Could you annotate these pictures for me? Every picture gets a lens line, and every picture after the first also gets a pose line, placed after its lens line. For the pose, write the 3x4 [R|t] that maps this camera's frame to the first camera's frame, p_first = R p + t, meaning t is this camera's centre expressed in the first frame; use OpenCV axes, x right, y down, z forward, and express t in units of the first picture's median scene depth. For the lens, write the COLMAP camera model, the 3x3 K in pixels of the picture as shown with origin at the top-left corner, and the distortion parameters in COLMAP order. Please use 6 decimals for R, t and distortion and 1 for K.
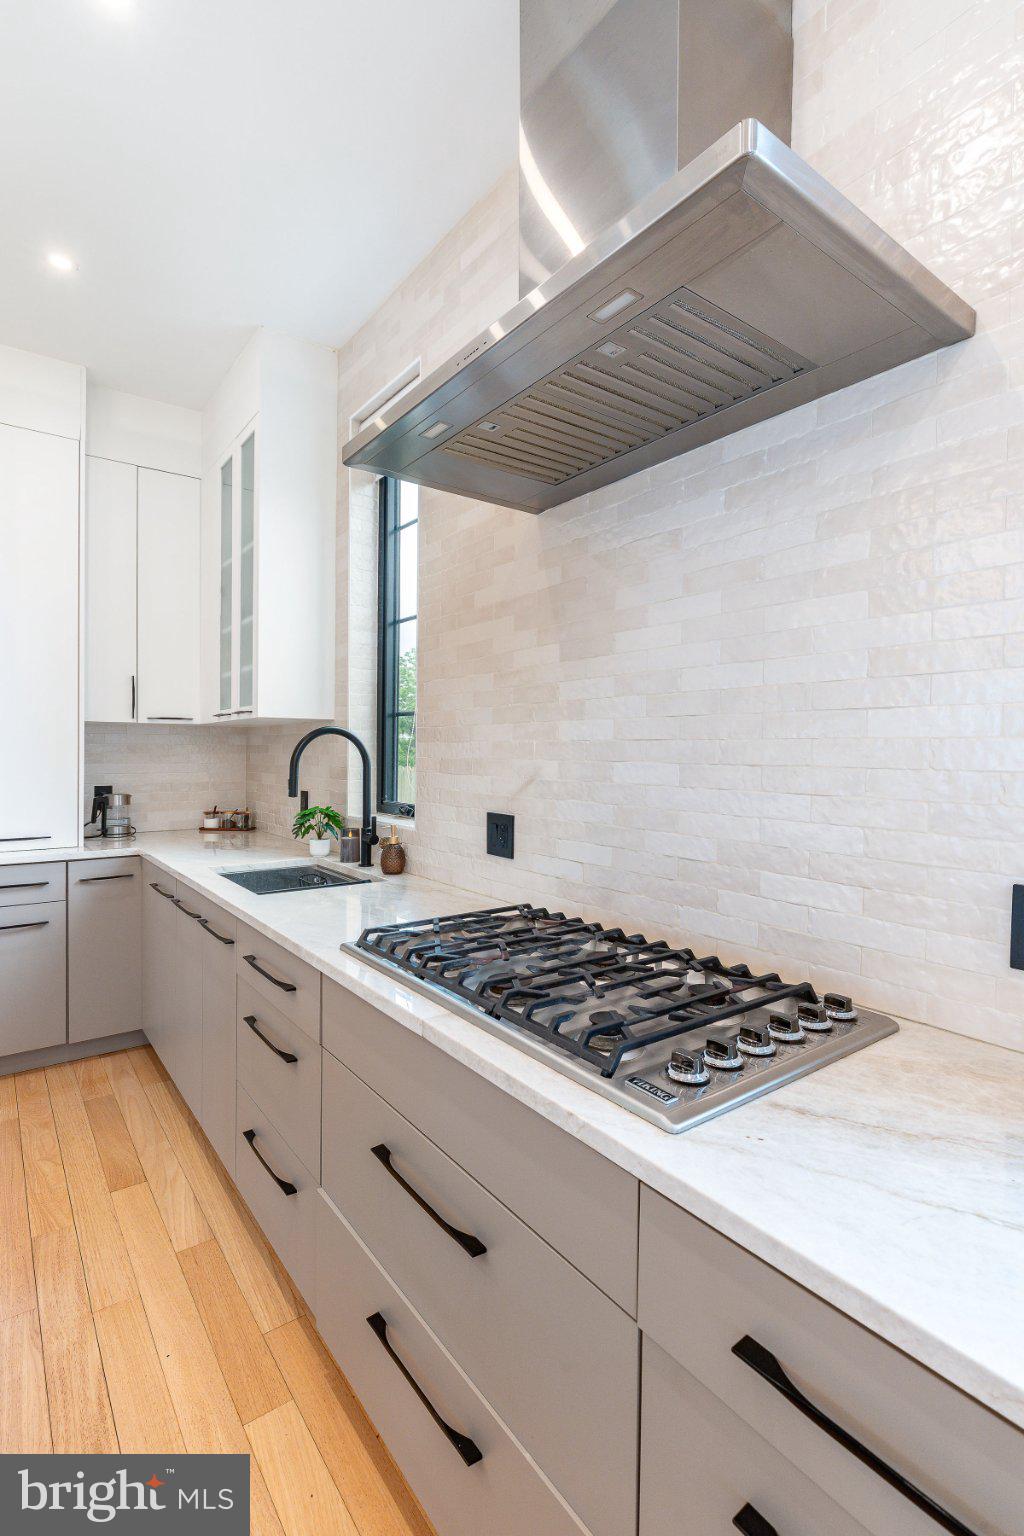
lens RADIAL K [[699.0, 0, 540.8], [0, 699.0, 777.3], [0, 0, 1]] dist [-0.003012, -0.000199]
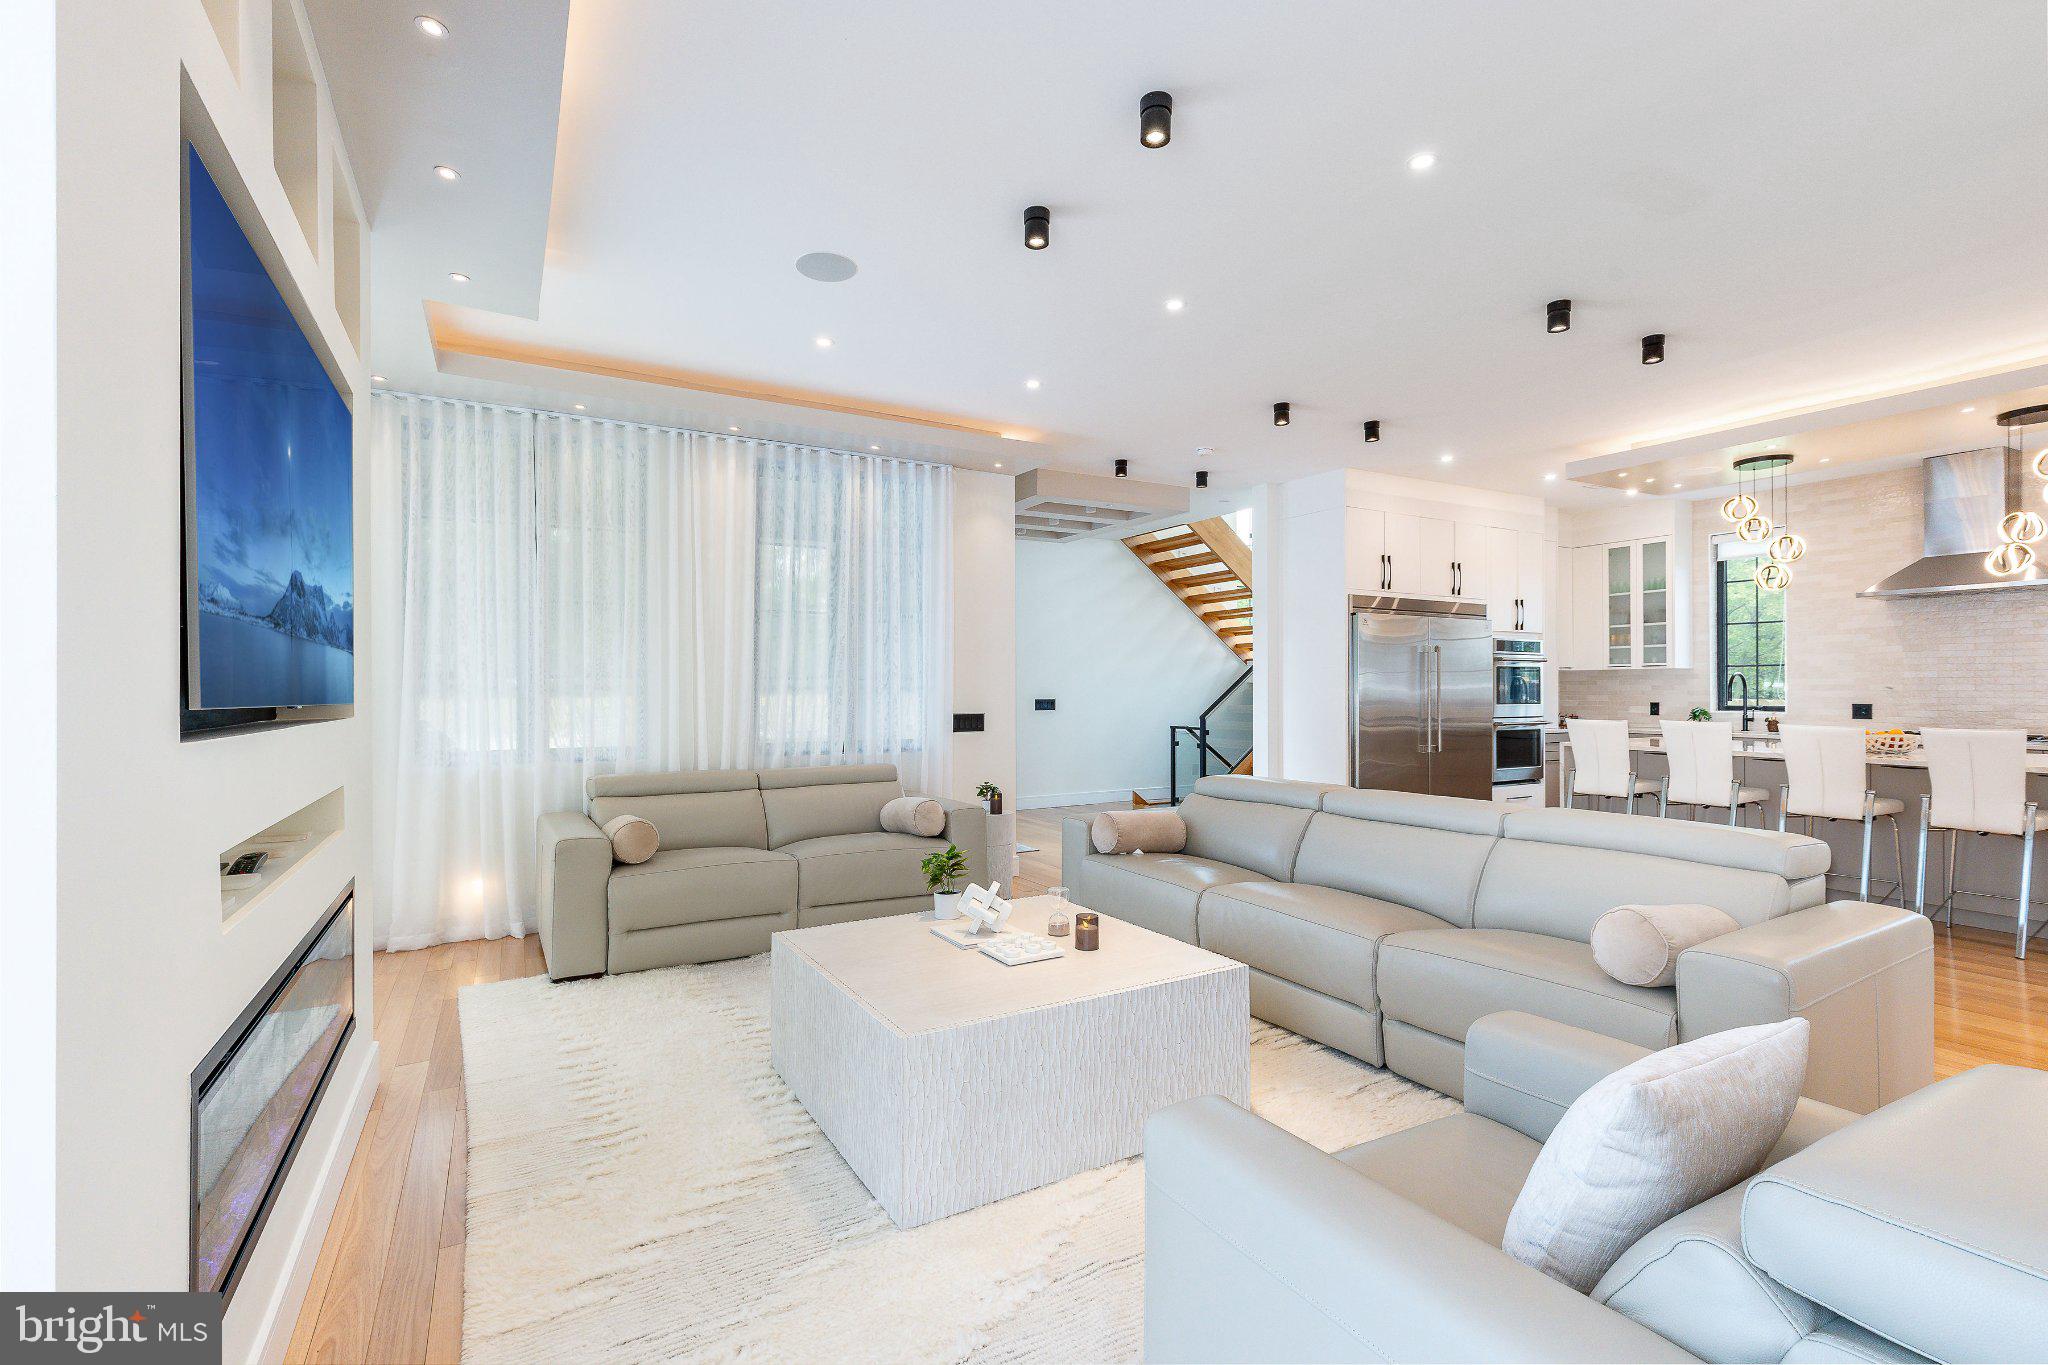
lens RADIAL K [[924.6, 0, 1010.9], [0, 924.6, 684.7], [0, 0, 1]] dist [0.001988, 0.000480]
pose [[0.992622, -0.004563, -0.121167, -2.946526], [-0.000945, 0.998970, -0.045361, 0.145272], [0.121250, 0.045140, 0.991595, -3.049107]]
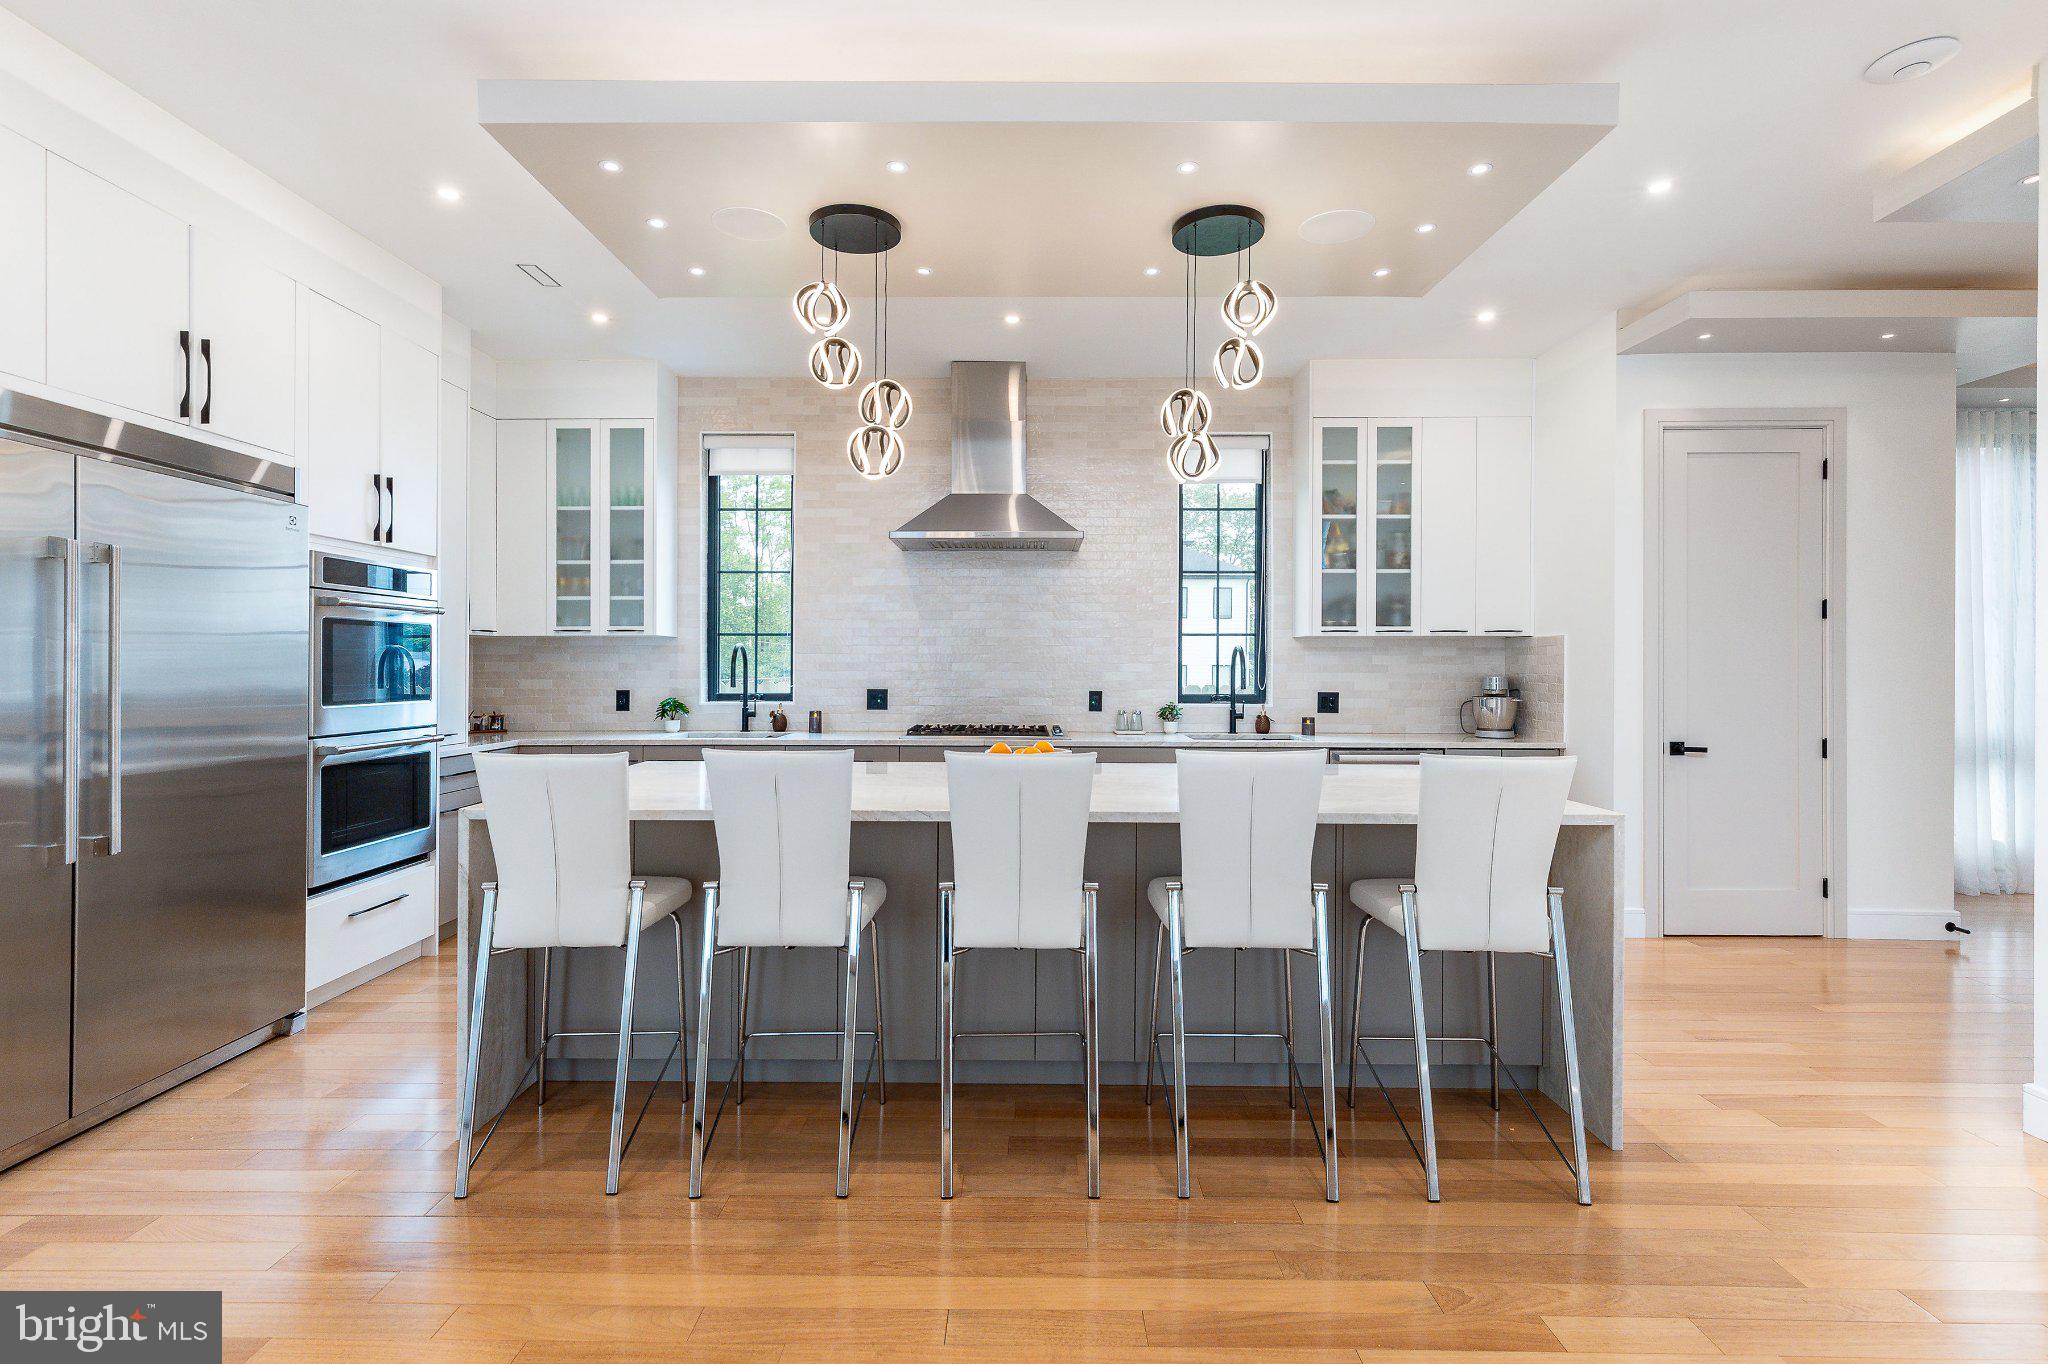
lens RADIAL K [[924.6, 0, 982.9], [0, 924.6, 660.2], [0, 0, 1]] dist [0.001988, 0.000480]
pose [[0.617778, 0.002195, 0.786350, -1.964666], [0.032541, 0.999068, -0.028354, 0.052793], [-0.785679, 0.043105, 0.617130, -0.904725]]
